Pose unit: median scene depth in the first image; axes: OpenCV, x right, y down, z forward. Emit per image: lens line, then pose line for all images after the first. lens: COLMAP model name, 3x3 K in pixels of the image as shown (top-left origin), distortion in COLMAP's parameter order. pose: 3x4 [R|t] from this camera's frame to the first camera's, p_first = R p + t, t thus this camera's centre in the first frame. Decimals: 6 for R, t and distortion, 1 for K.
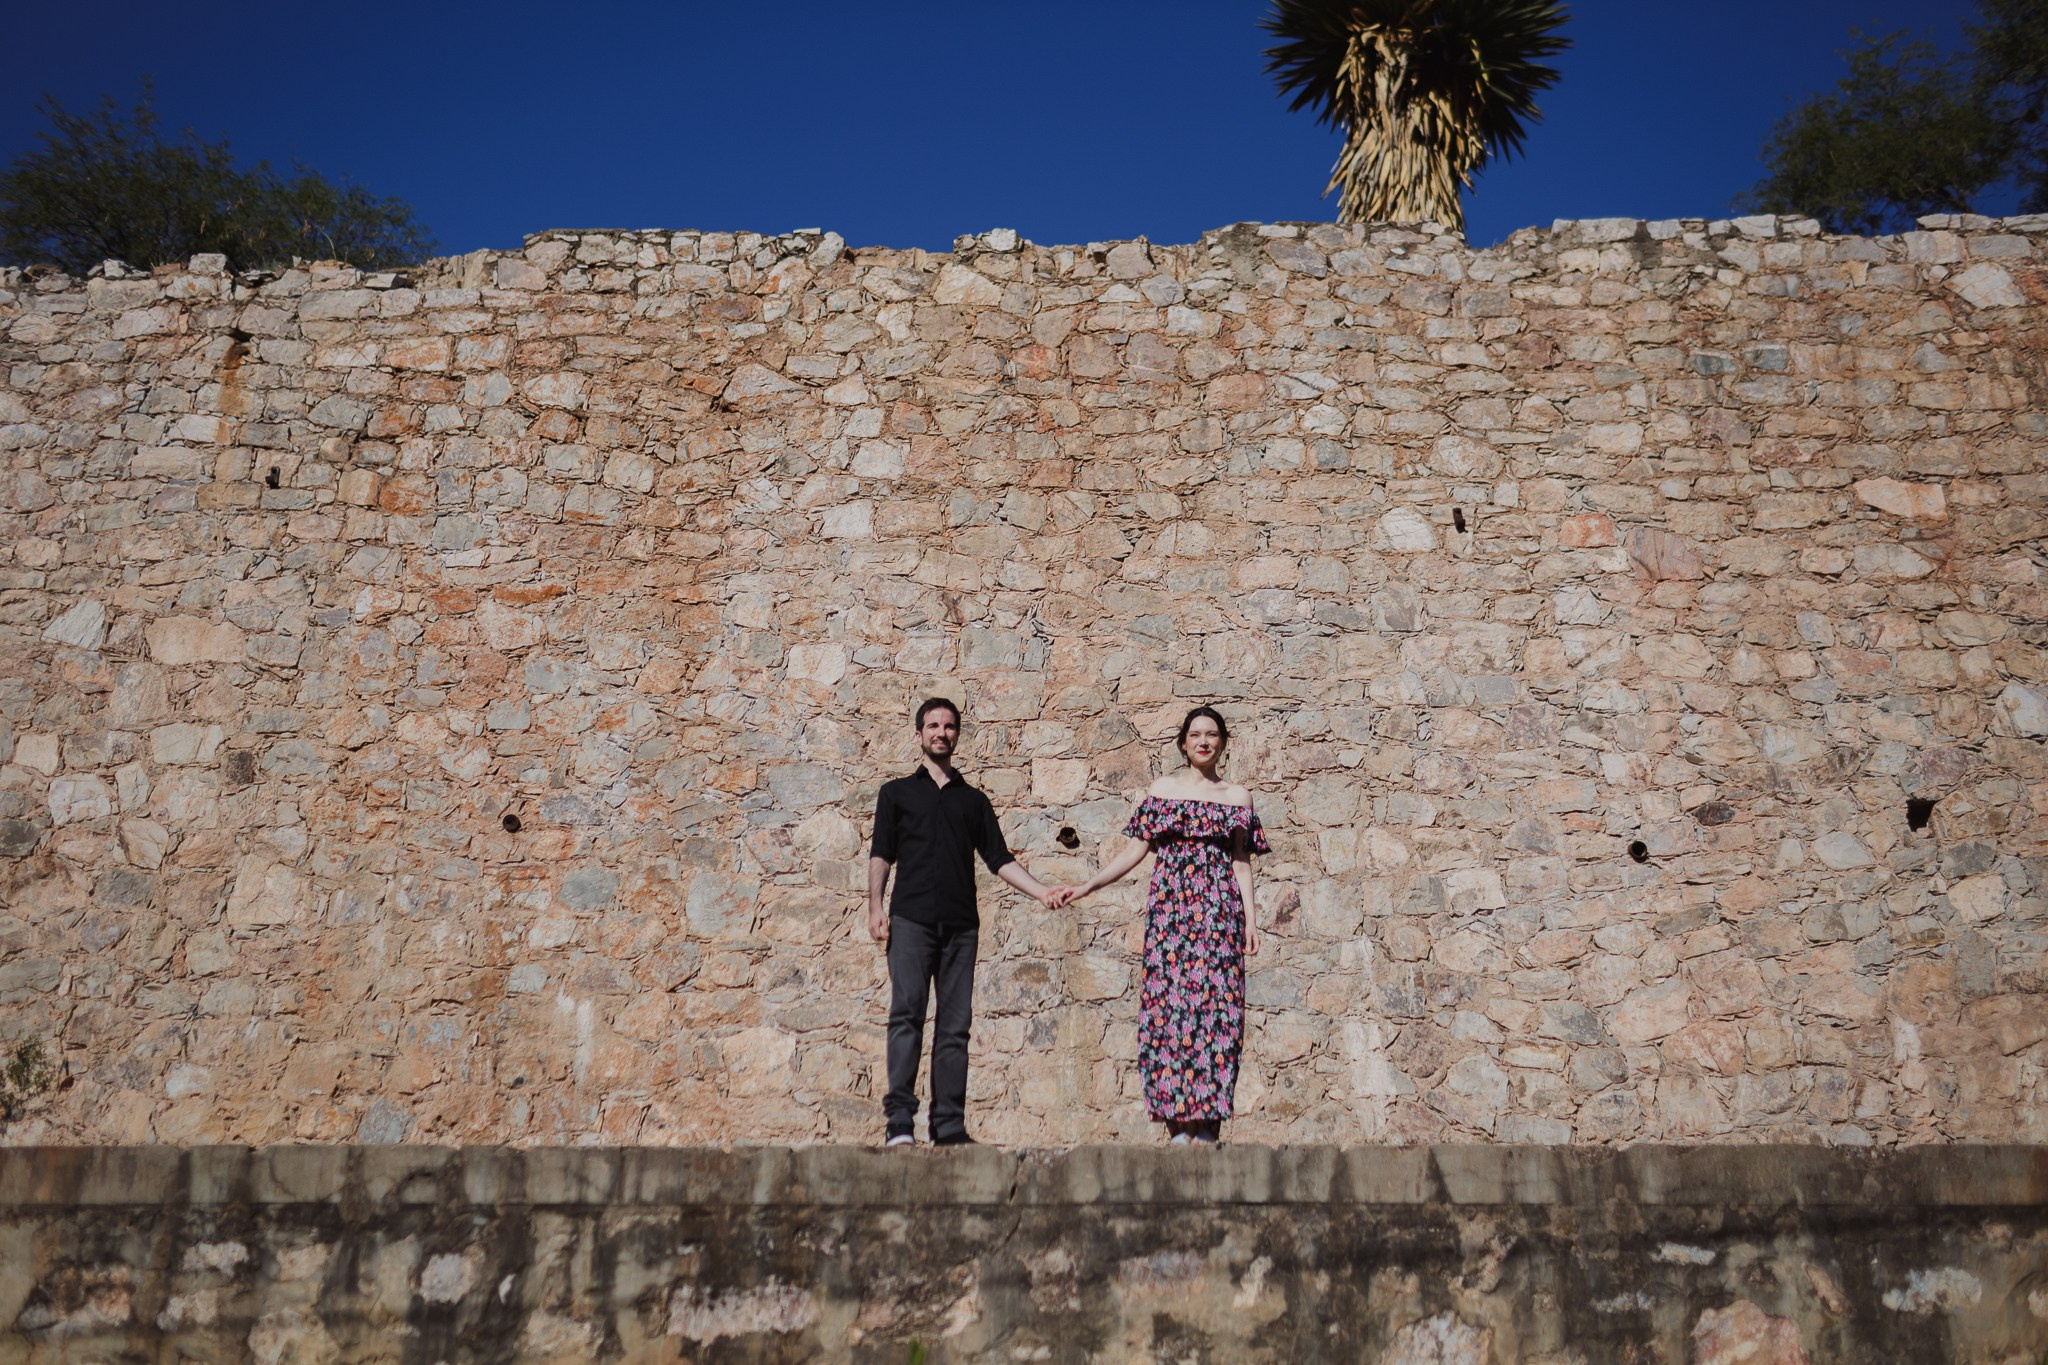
lens RADIAL K [[1999.5, 0, 1077.2], [0, 1999.5, 624.3], [0, 0, 1]] dist [0.007378, 0.004867]
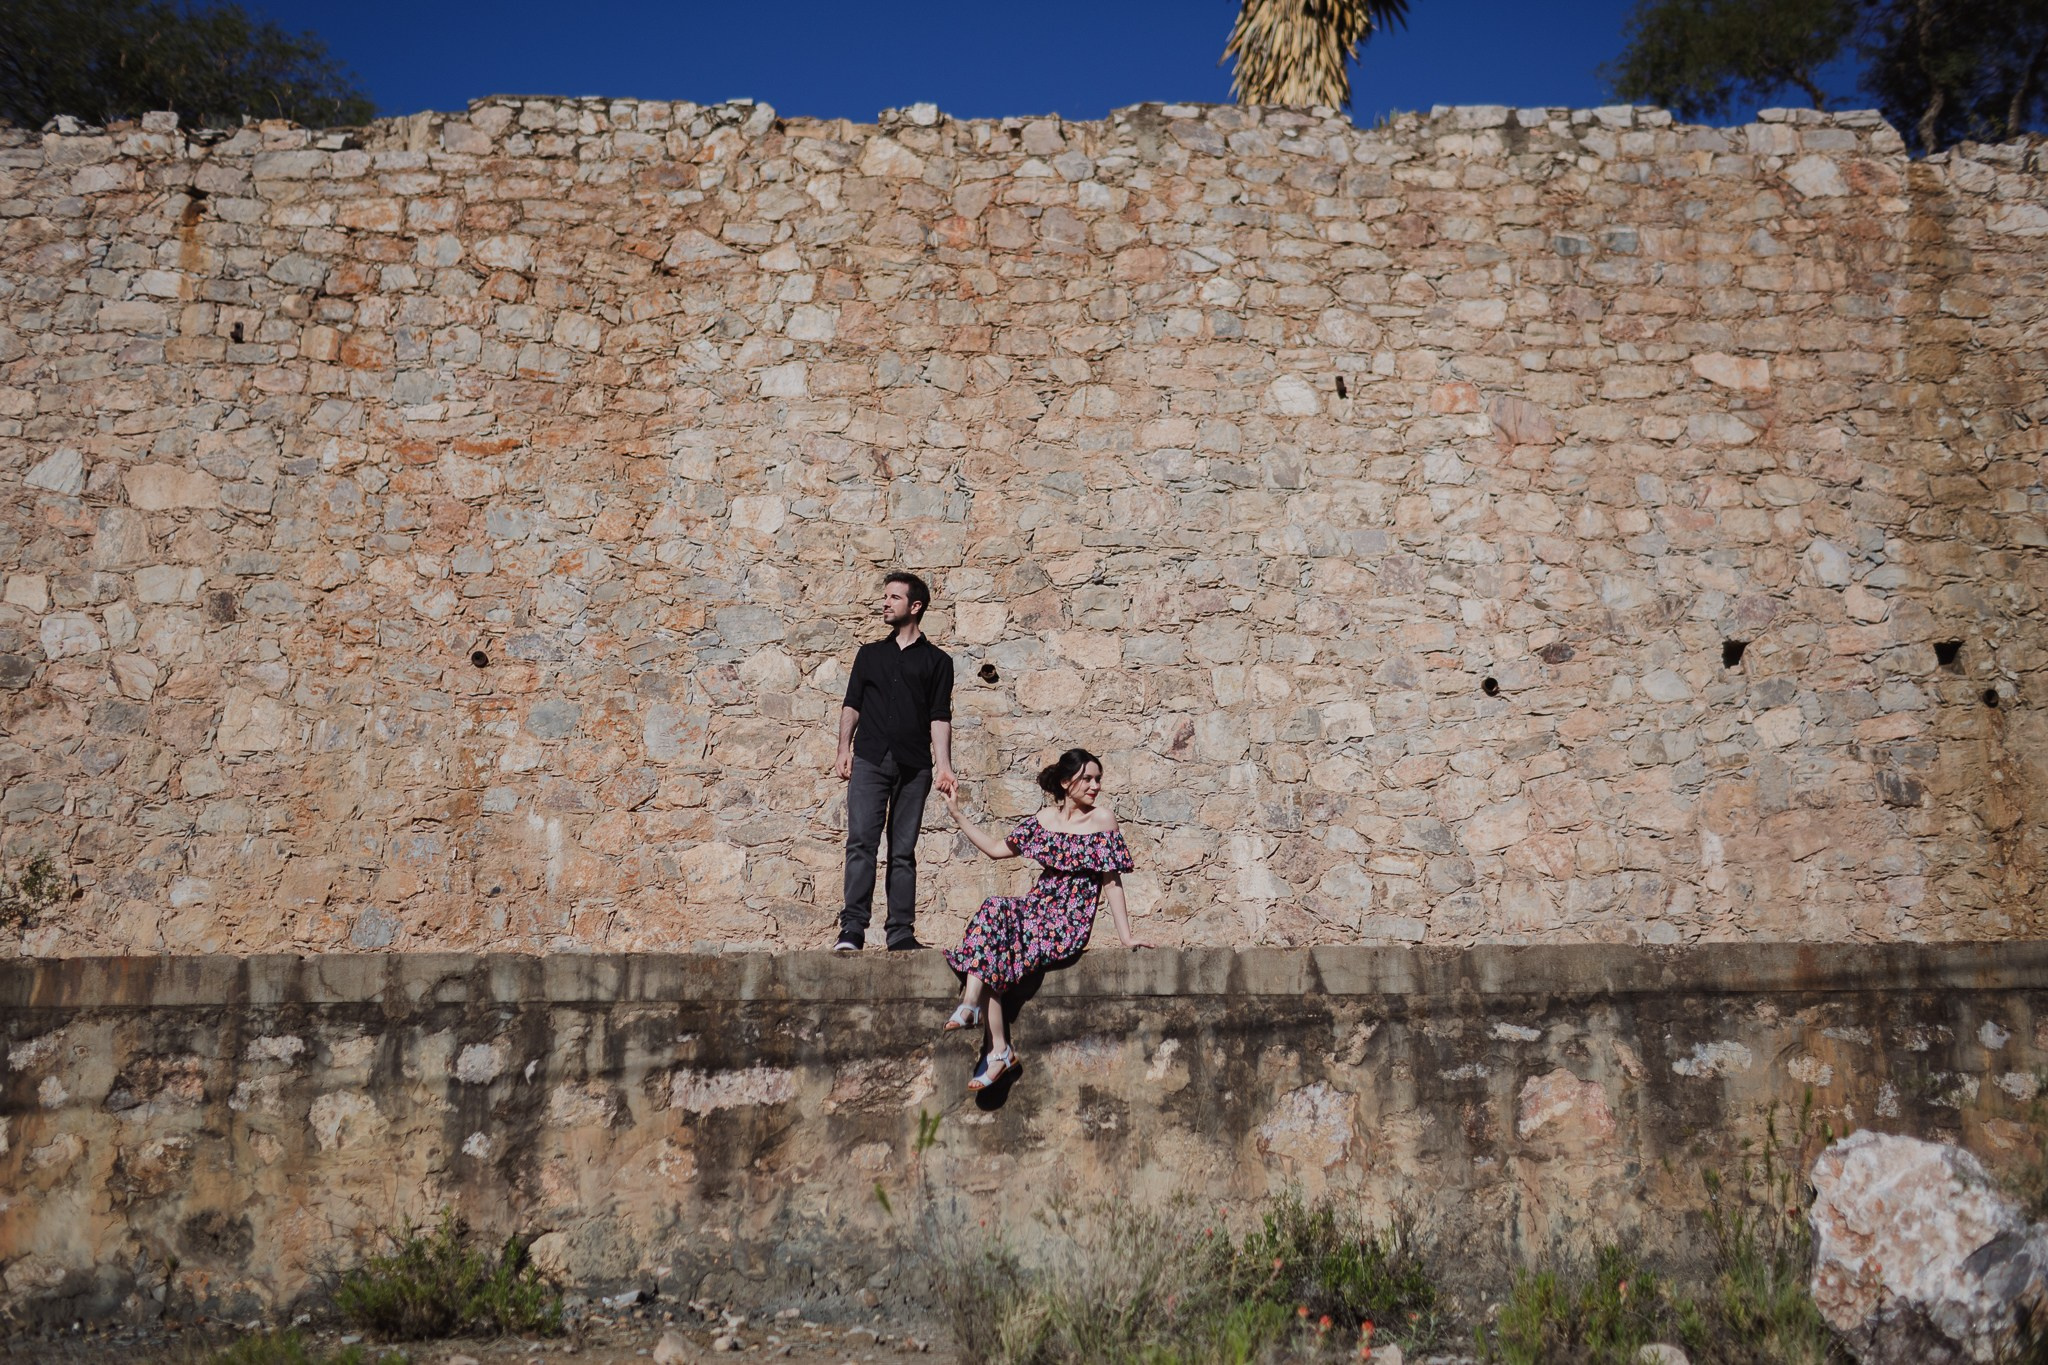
lens RADIAL K [[1999.5, 0, 1077.2], [0, 1999.5, 624.3], [0, 0, 1]] dist [0.007378, 0.004867]
pose [[0.997828, 0.002877, 0.065805, -0.027512], [-0.009751, 0.994489, 0.104382, -0.036166], [-0.065142, -0.104797, 0.992358, -0.104037]]
